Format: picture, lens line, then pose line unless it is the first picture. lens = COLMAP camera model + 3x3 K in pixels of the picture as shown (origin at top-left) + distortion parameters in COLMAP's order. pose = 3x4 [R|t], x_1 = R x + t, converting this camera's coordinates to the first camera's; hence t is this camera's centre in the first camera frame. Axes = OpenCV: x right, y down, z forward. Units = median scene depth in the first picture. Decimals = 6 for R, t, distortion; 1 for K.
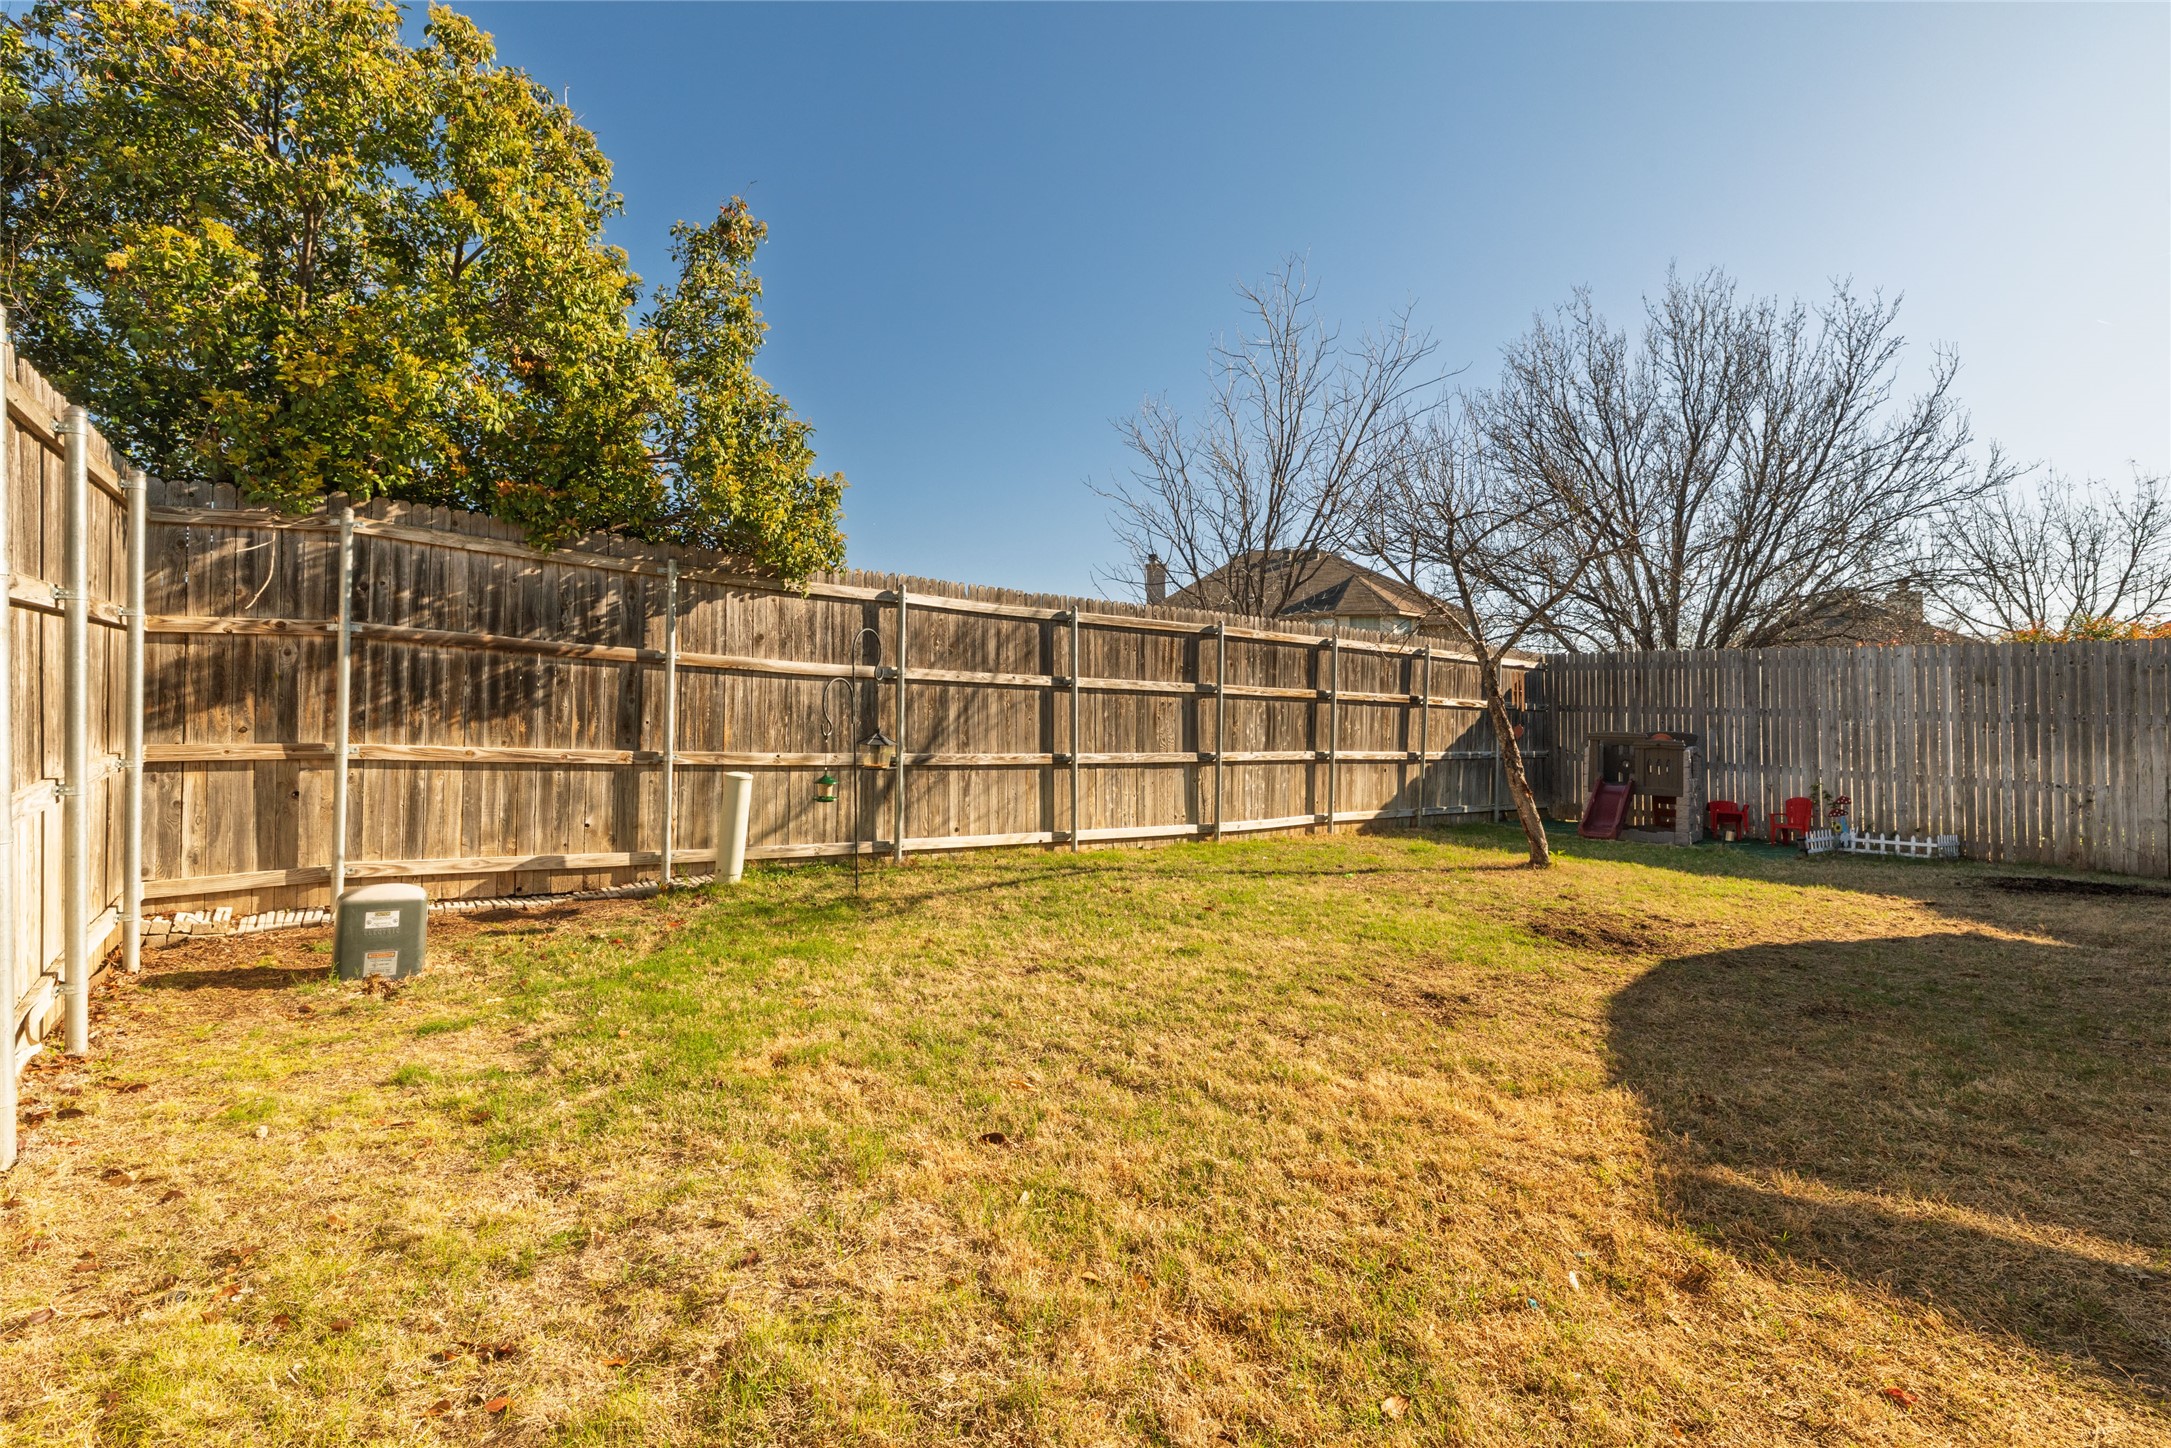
lens RADIAL K [[984.3, 0, 1082.2], [0, 984.3, 710.5], [0, 0, 1]] dist [-0.004011, -0.000242]
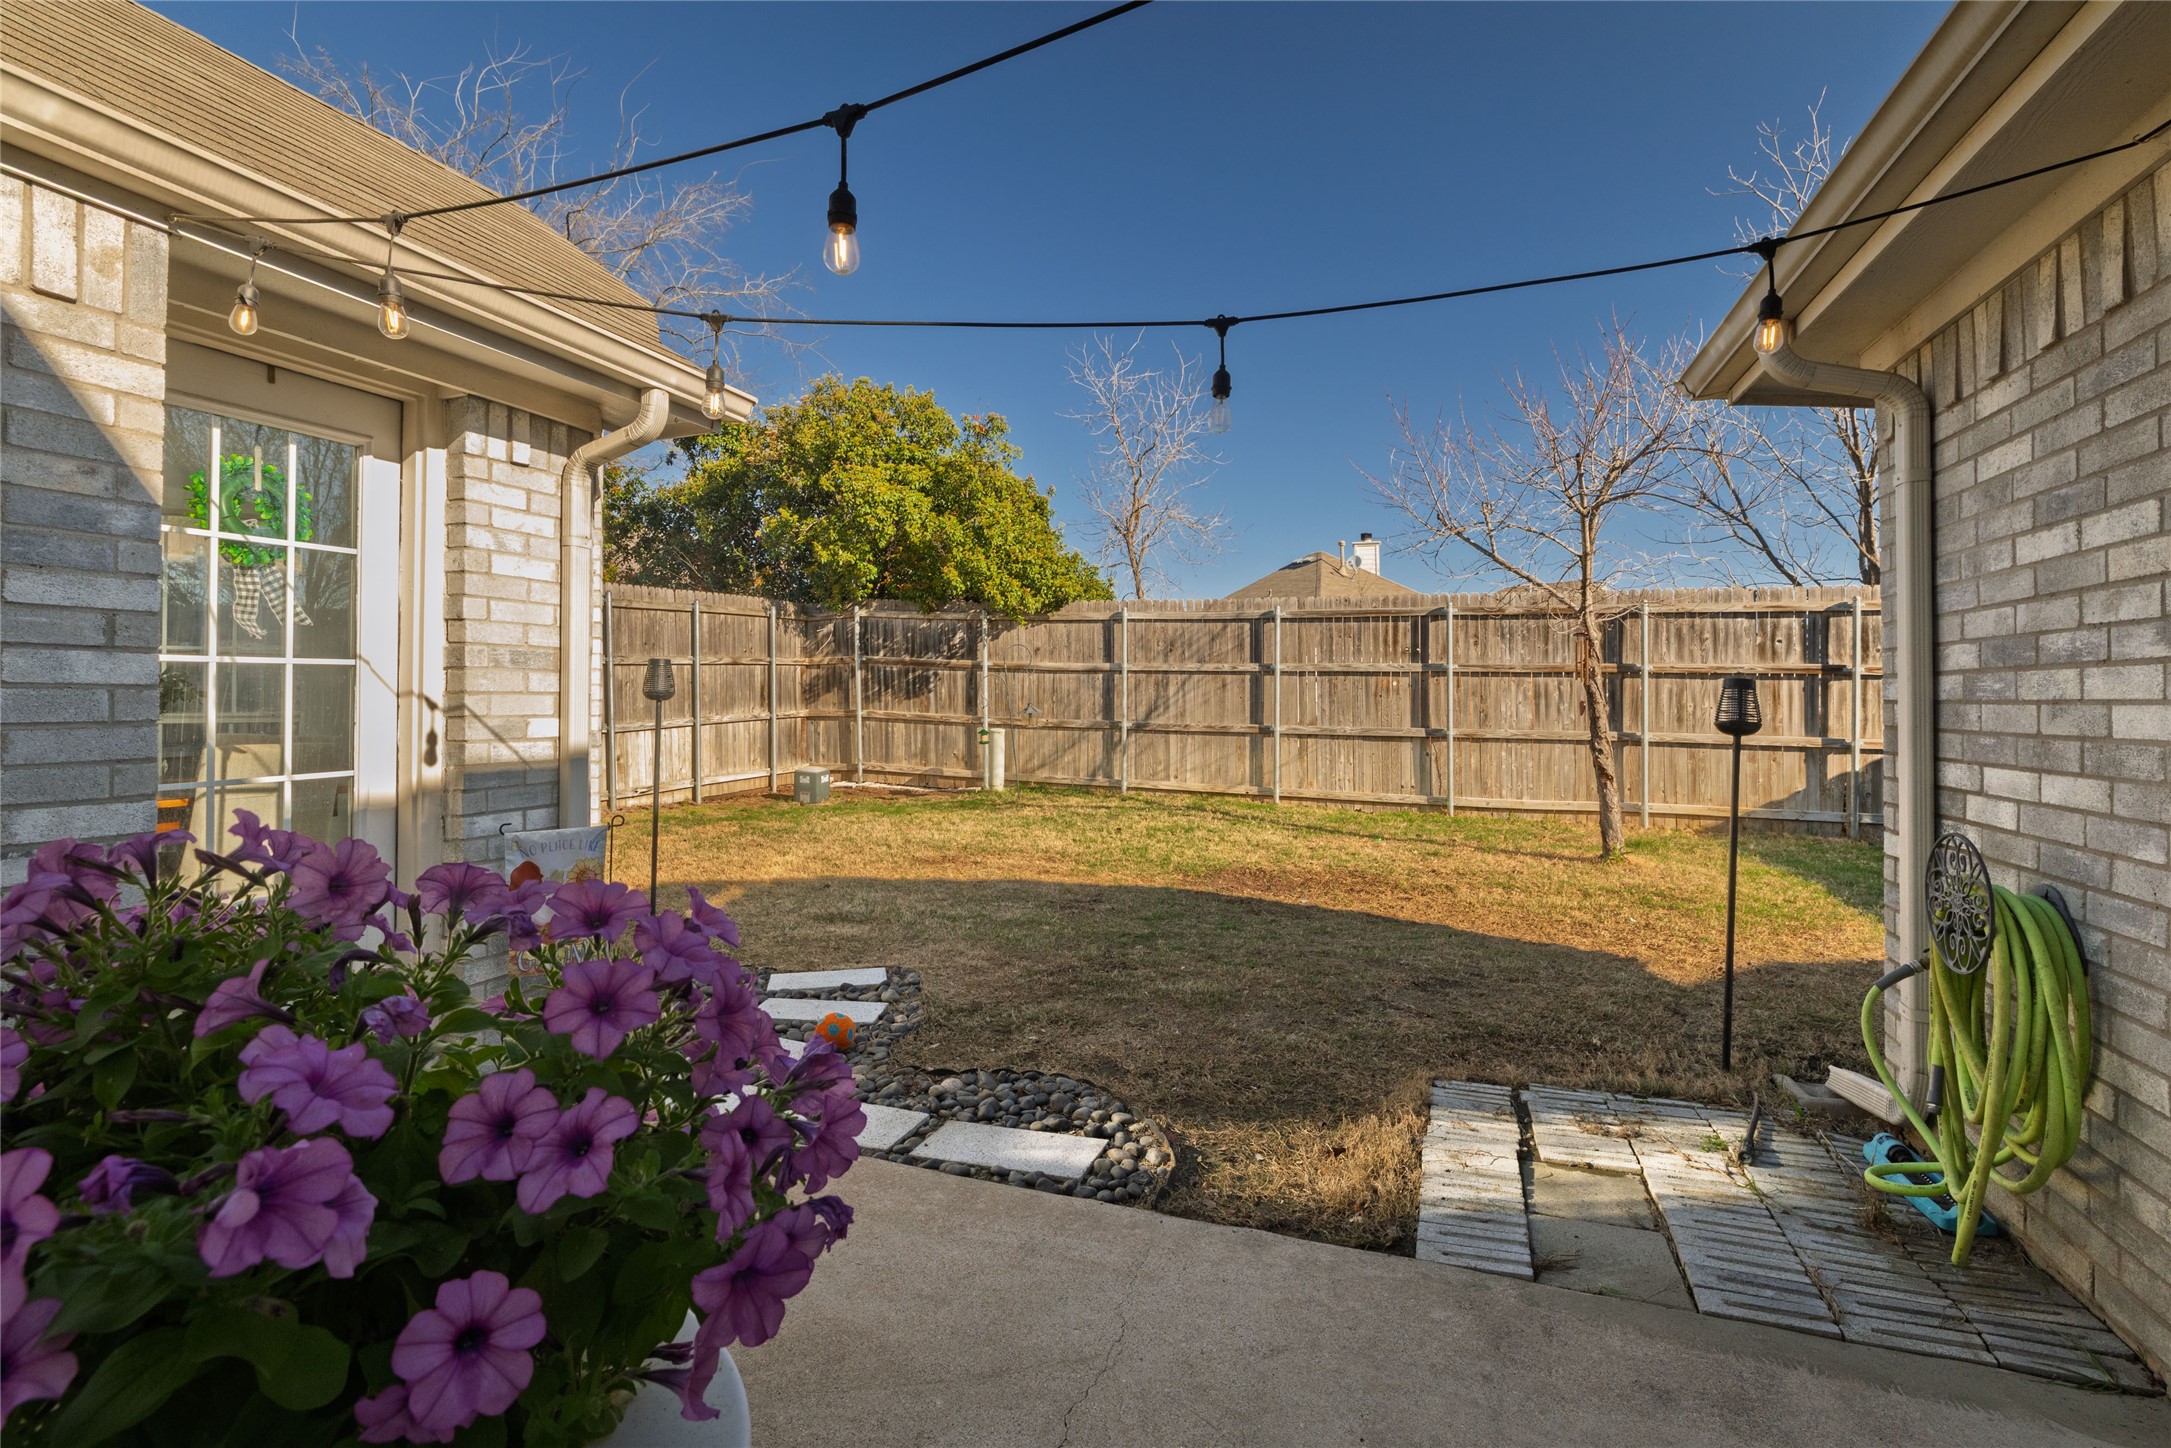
lens RADIAL K [[984.3, 0, 1126.3], [0, 984.3, 685.2], [0, 0, 1]] dist [-0.004011, -0.000242]
pose [[0.556092, -0.016857, -0.830950, 1.315112], [0.009594, 0.999858, -0.013863, 0.013440], [0.831066, -0.000264, 0.556174, 0.219877]]
